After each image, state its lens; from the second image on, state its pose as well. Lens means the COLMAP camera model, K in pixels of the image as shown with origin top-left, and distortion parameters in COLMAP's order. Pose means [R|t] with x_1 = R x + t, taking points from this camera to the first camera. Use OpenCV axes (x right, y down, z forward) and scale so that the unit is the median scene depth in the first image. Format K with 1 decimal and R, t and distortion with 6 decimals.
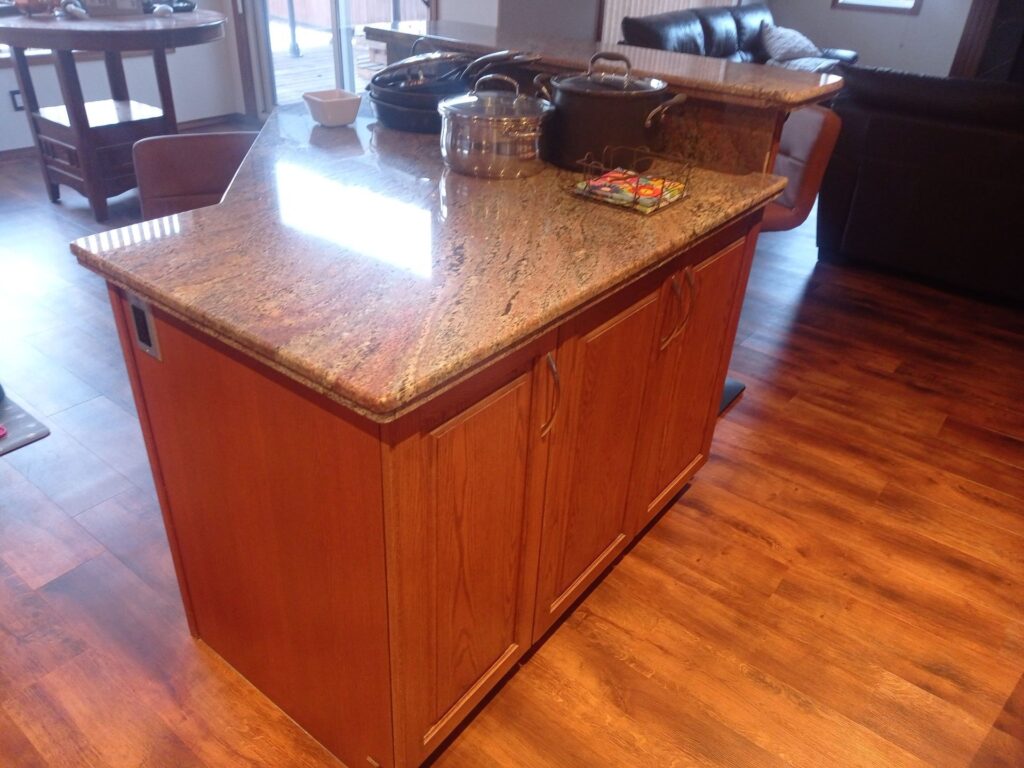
lens RADIAL K [[767.3, 0, 508.4], [0, 767.3, 382.2], [0, 0, 1]] dist [0.067503, -0.063927]
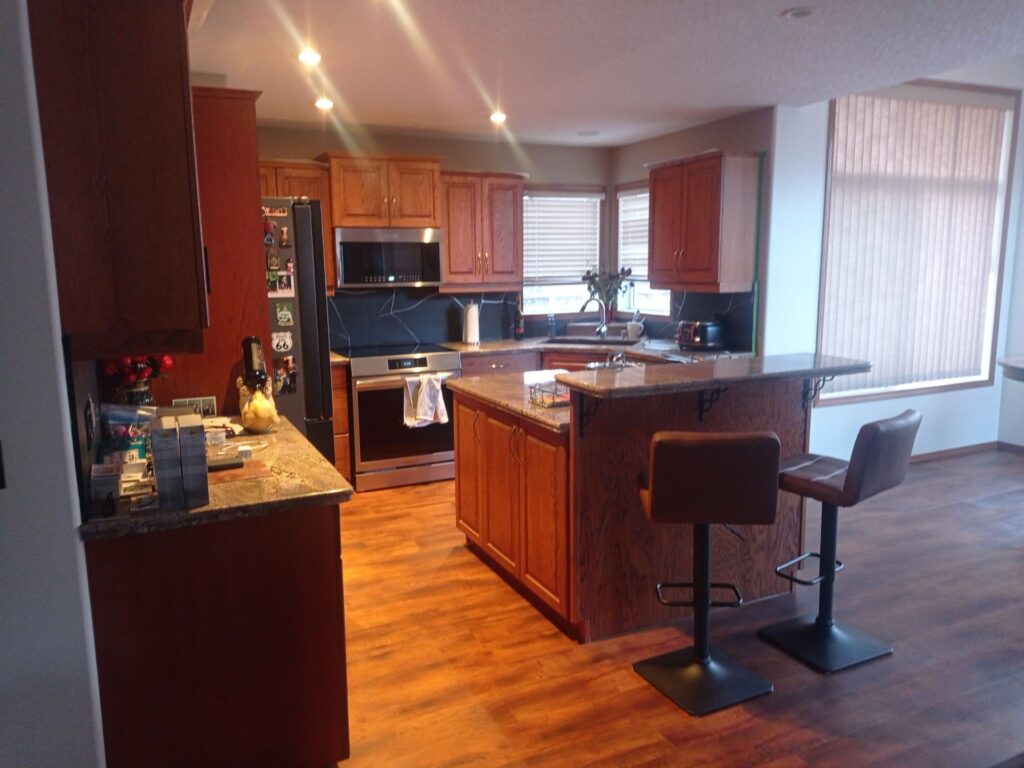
lens RADIAL K [[767.3, 0, 506.8], [0, 767.3, 386.6], [0, 0, 1]] dist [0.067503, -0.063927]
pose [[-0.456974, 0.102078, -0.883603, 1.524107], [-0.468713, 0.816645, 0.336748, -0.675237], [0.755964, 0.568042, -0.325341, 1.141570]]
